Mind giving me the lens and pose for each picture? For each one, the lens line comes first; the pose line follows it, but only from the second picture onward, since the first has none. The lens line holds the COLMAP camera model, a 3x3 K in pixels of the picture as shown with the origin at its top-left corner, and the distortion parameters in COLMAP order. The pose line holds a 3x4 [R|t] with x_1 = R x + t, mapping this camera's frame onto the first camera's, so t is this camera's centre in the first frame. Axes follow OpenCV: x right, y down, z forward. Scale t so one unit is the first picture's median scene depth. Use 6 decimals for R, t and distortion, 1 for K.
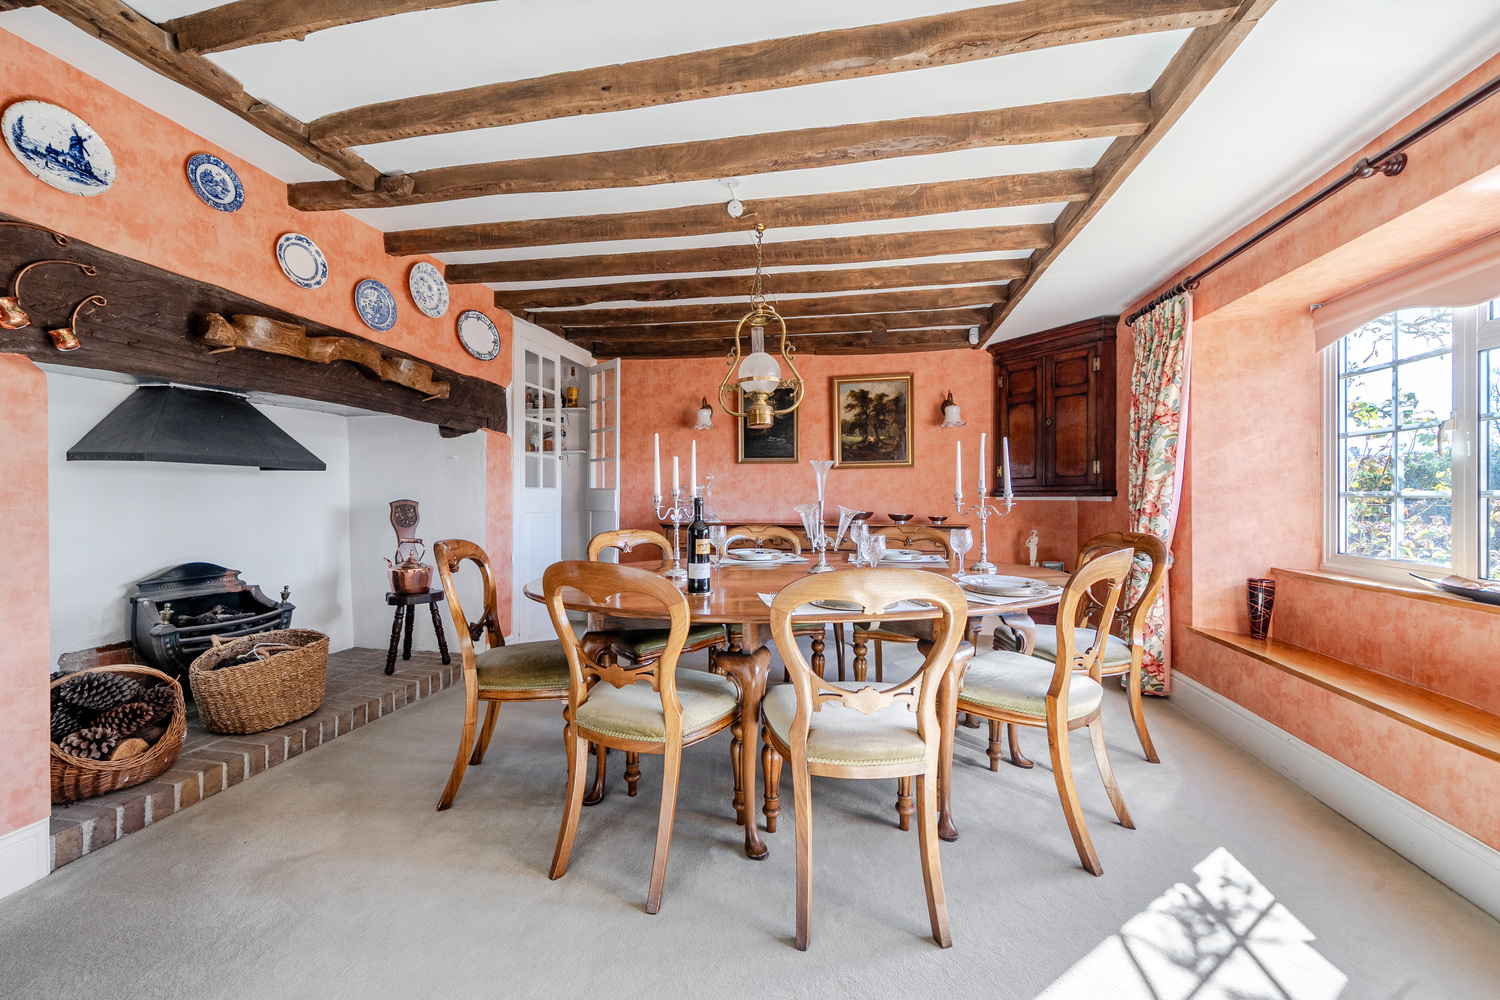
lens RADIAL K [[574.3, 0, 749.4], [0, 574.3, 496.7], [0, 0, 1]] dist [-0.002705, -0.000051]
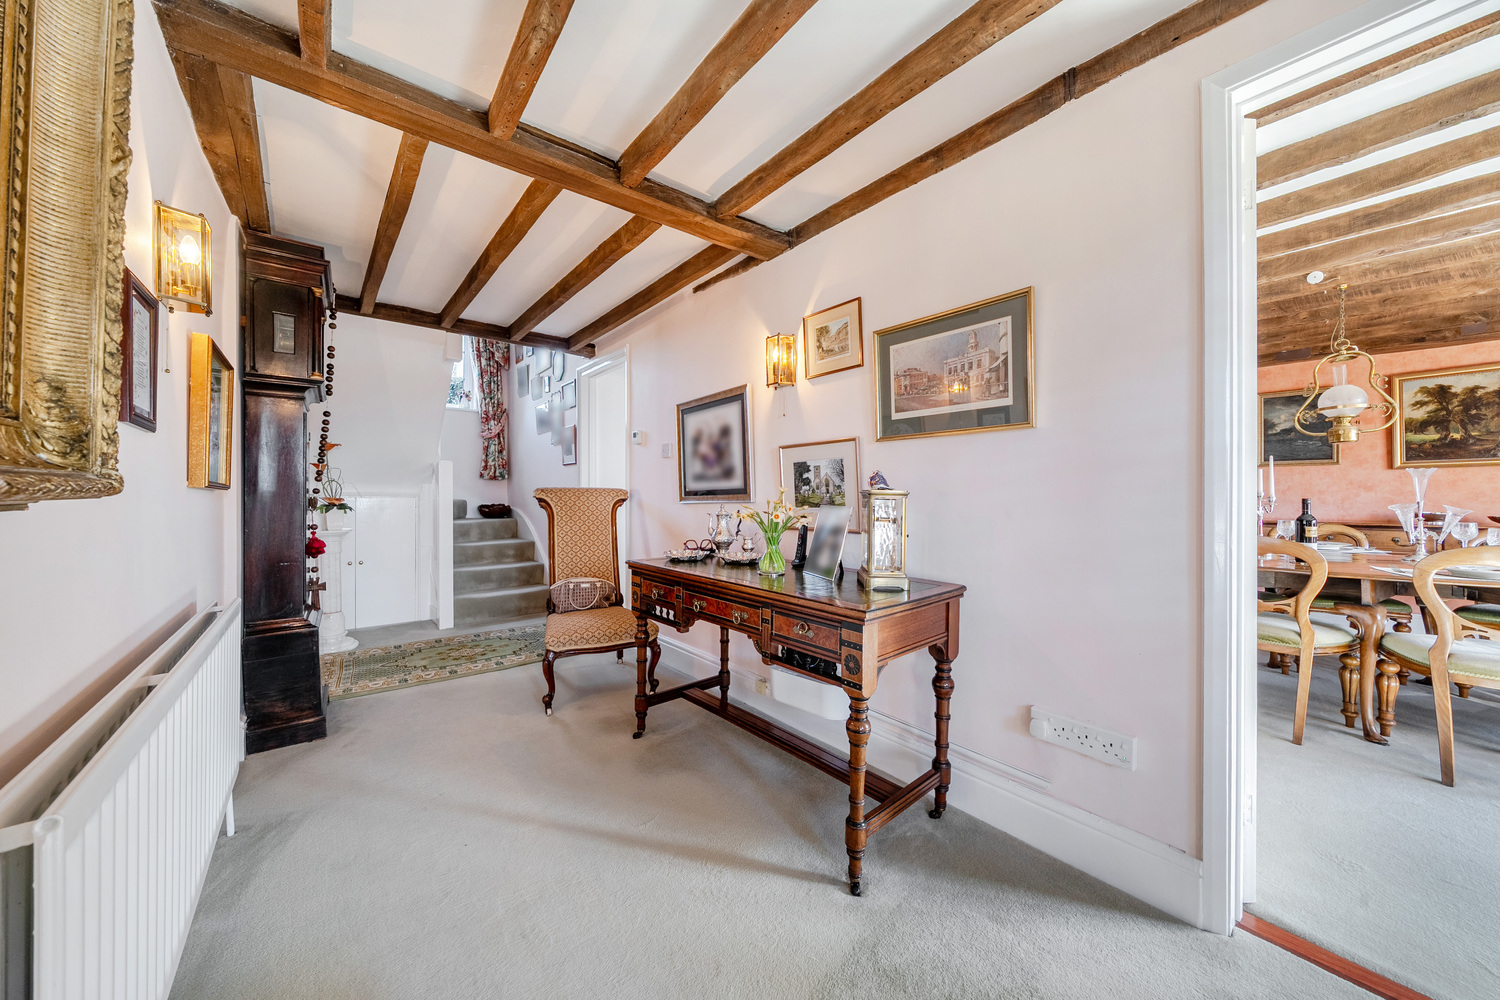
lens RADIAL K [[522.6, 0, 756.6], [0, 522.6, 494.3], [0, 0, 1]] dist [0.001025, -0.000074]
pose [[0.779209, 0.000556, -0.626764, -0.142103], [-0.001603, 0.999998, -0.001105, -0.002314], [0.626762, 0.001865, 0.779209, -0.383123]]
